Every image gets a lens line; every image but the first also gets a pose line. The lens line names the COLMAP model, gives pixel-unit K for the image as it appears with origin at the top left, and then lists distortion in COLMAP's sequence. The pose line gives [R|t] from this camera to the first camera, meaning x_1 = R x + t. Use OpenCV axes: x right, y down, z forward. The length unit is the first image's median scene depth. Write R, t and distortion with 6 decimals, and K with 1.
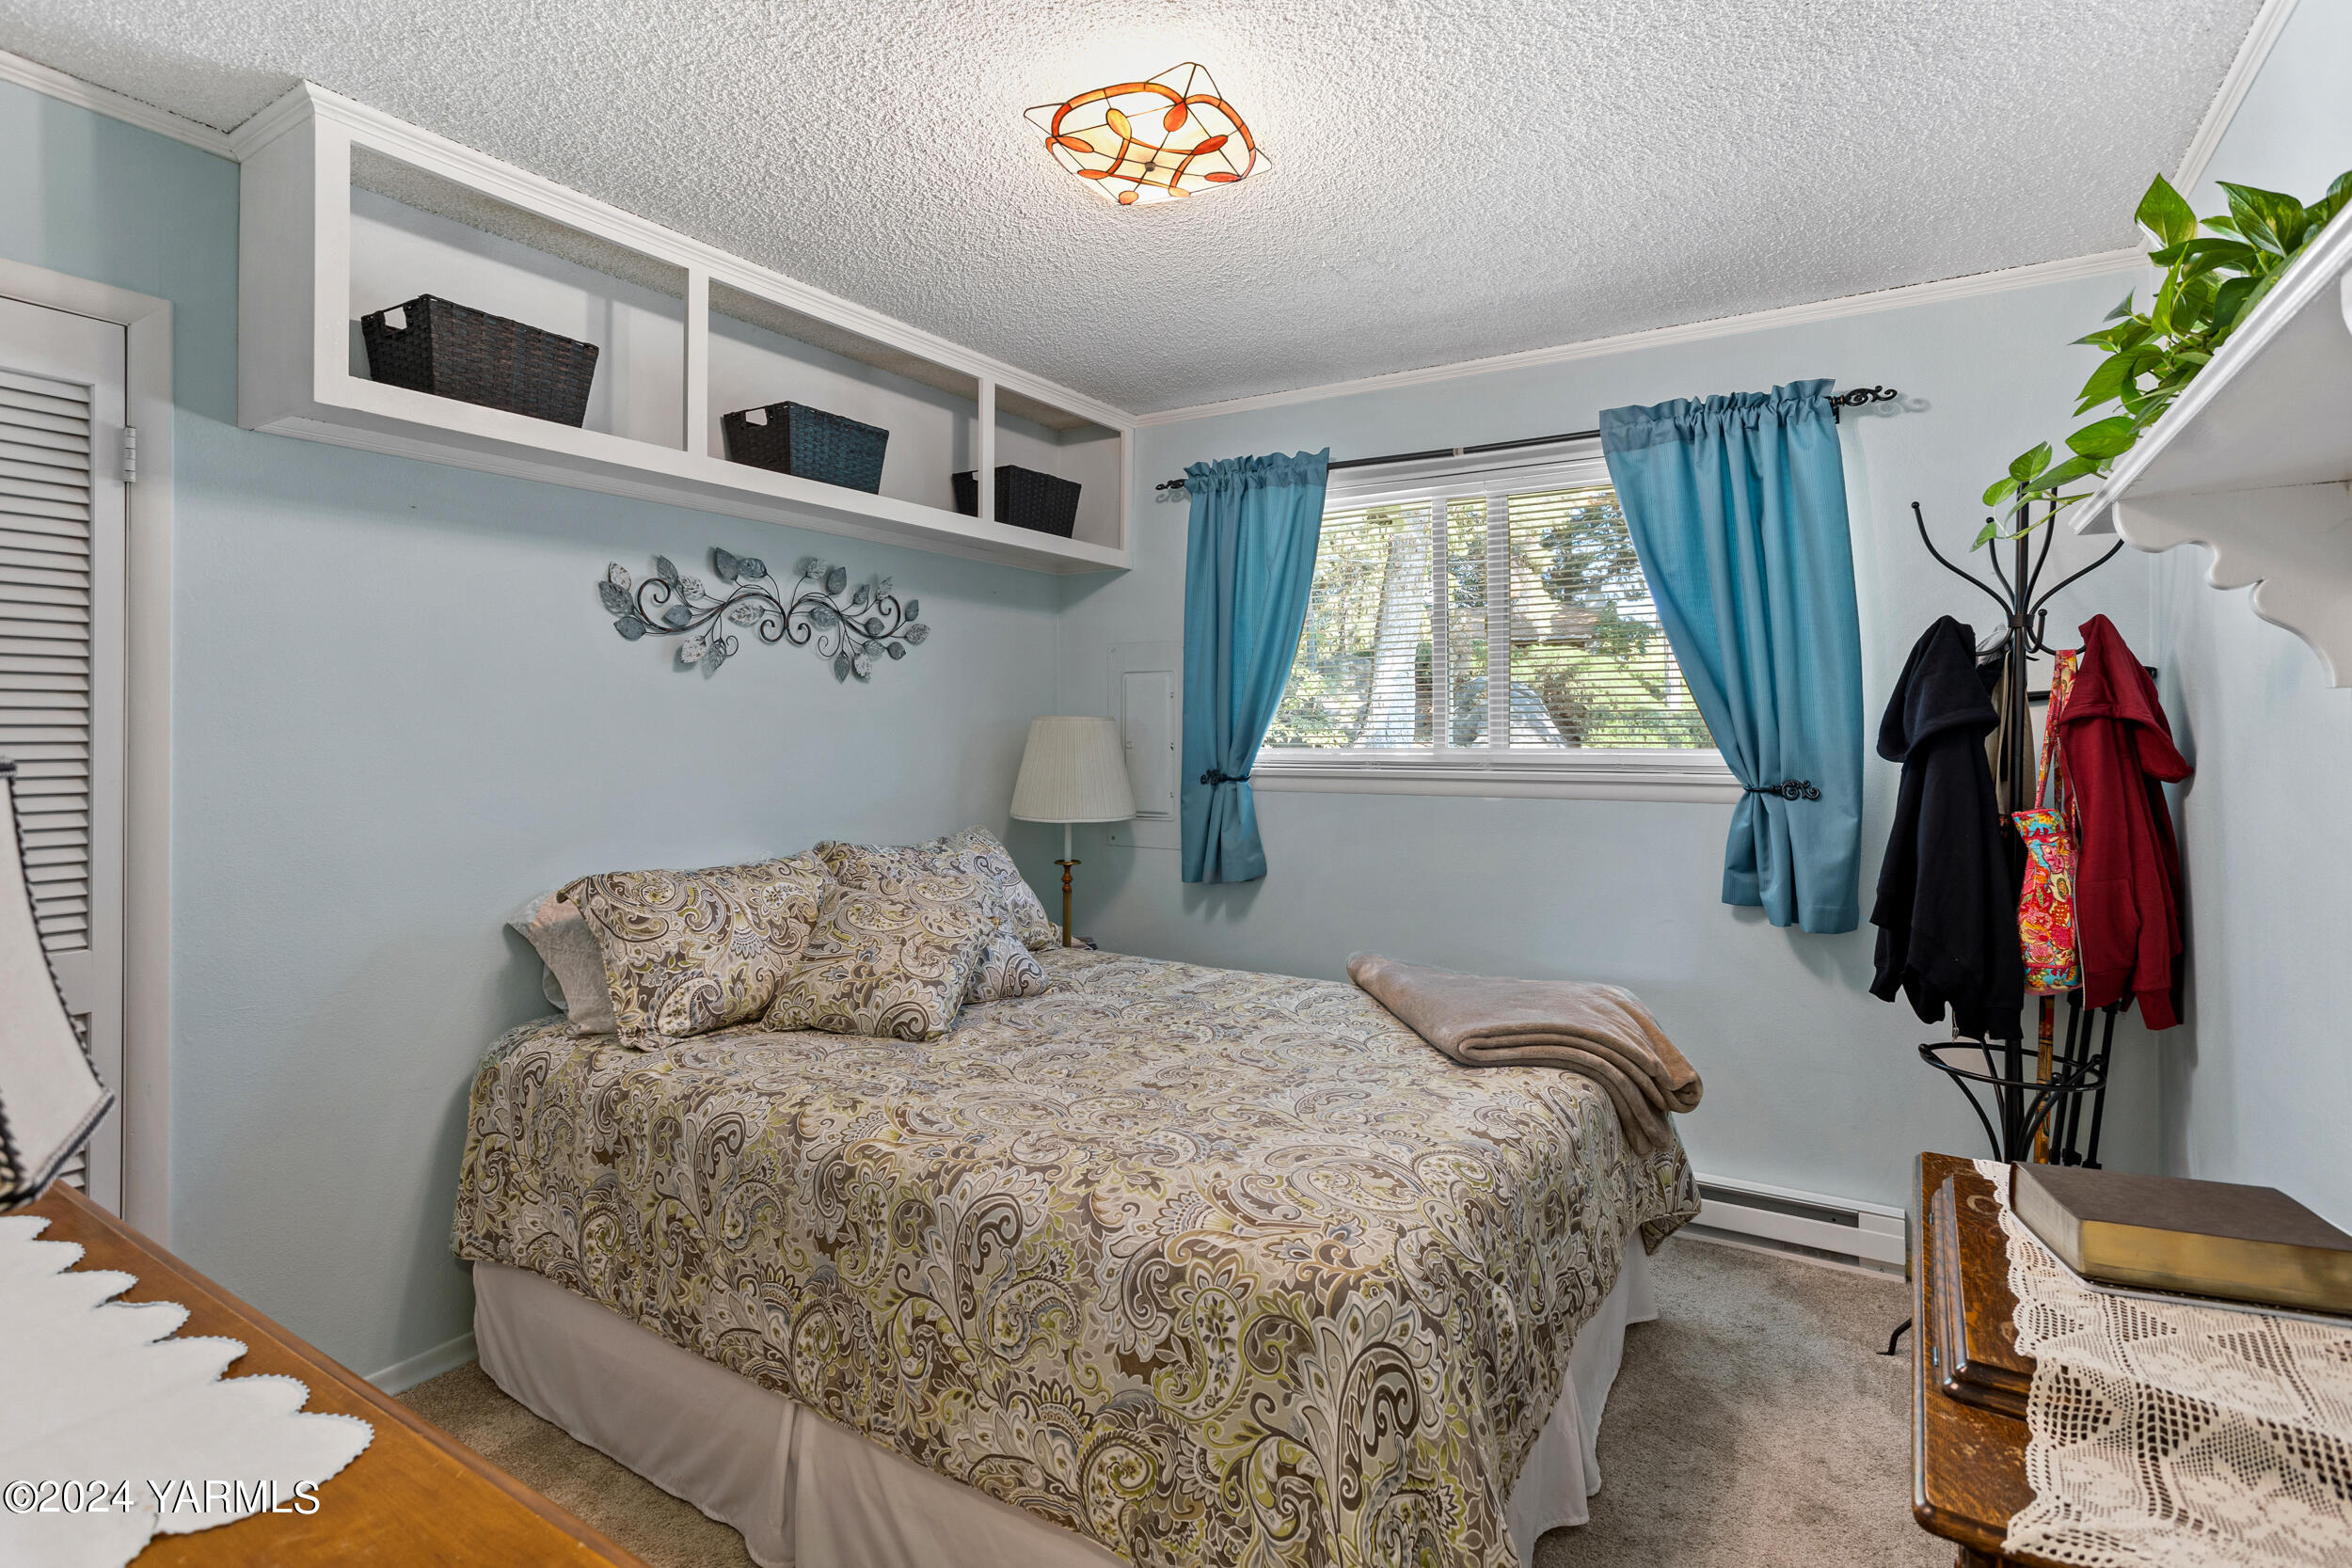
lens RADIAL K [[1154.1, 0, 1176.3], [0, 1154.1, 727.5], [0, 0, 1]] dist [-0.048901, 0.000012]
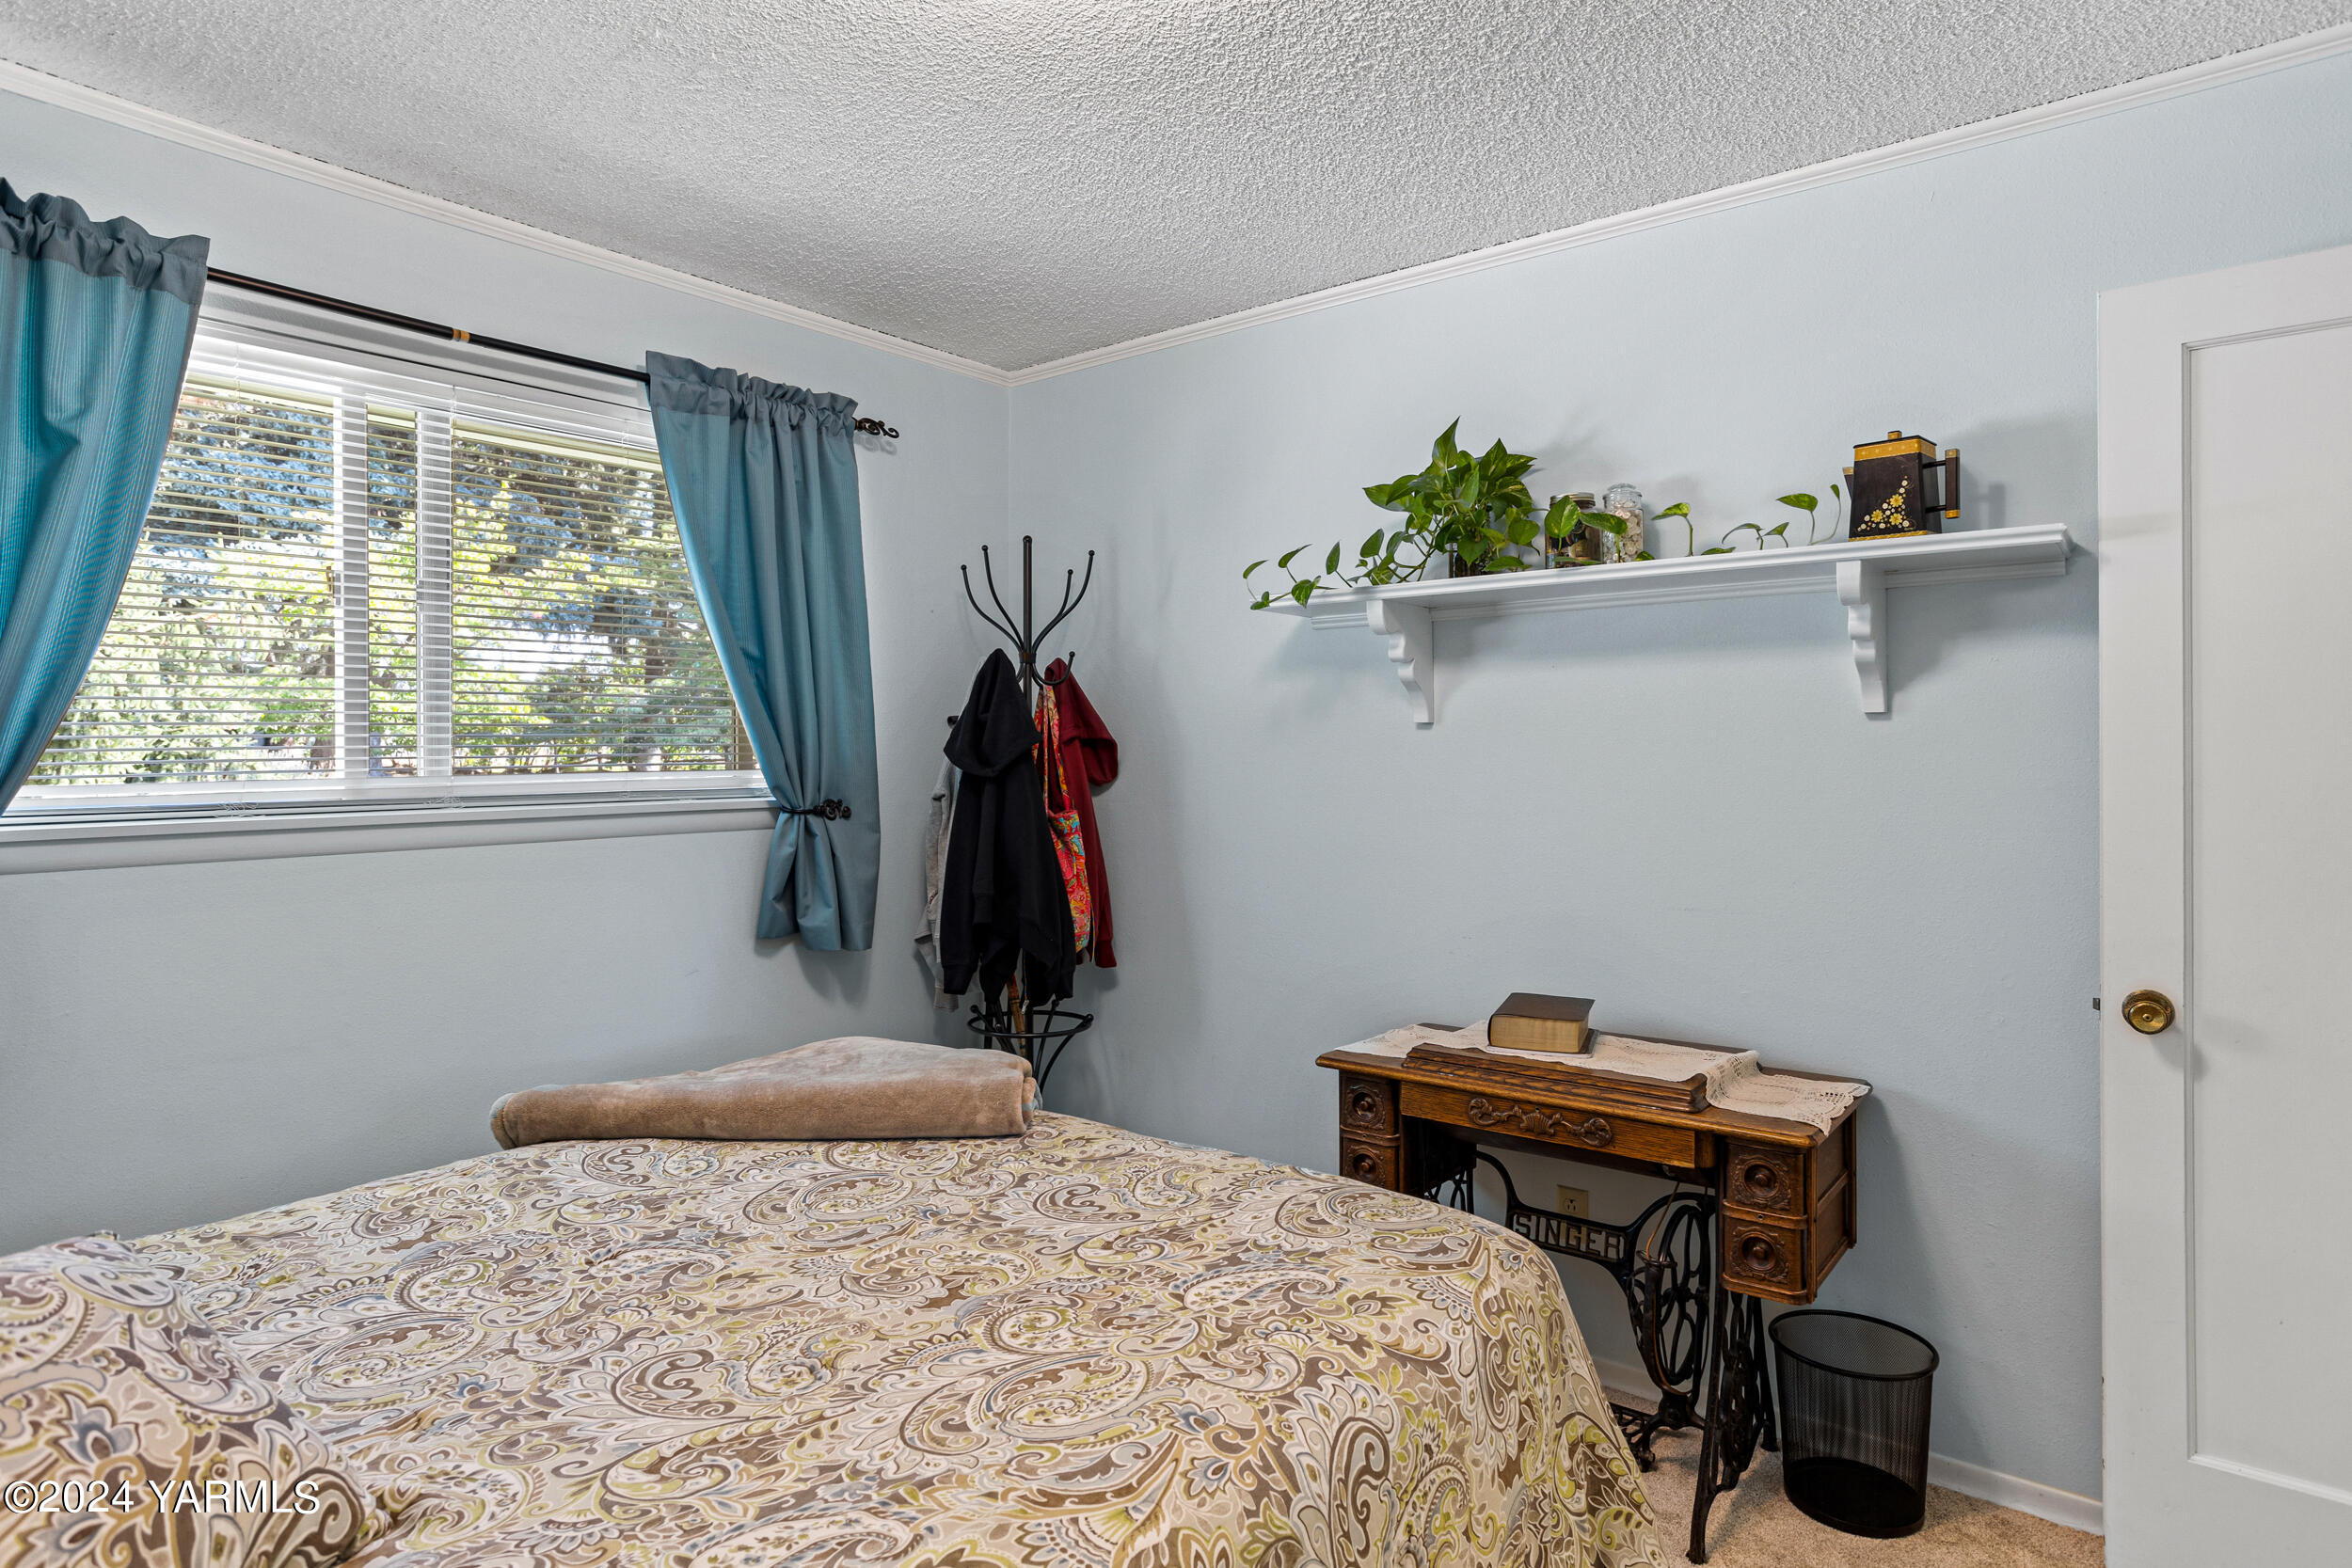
lens RADIAL K [[1285.2, 0, 1175.7], [0, 1285.2, 757.9], [0, 0, 1]] dist [-0.028136, 0.000406]
pose [[0.112783, -0.008025, 0.993587, -0.767382], [-0.000379, 0.999967, 0.008119, 0.002157], [-0.993620, -0.001292, 0.112776, 0.848505]]
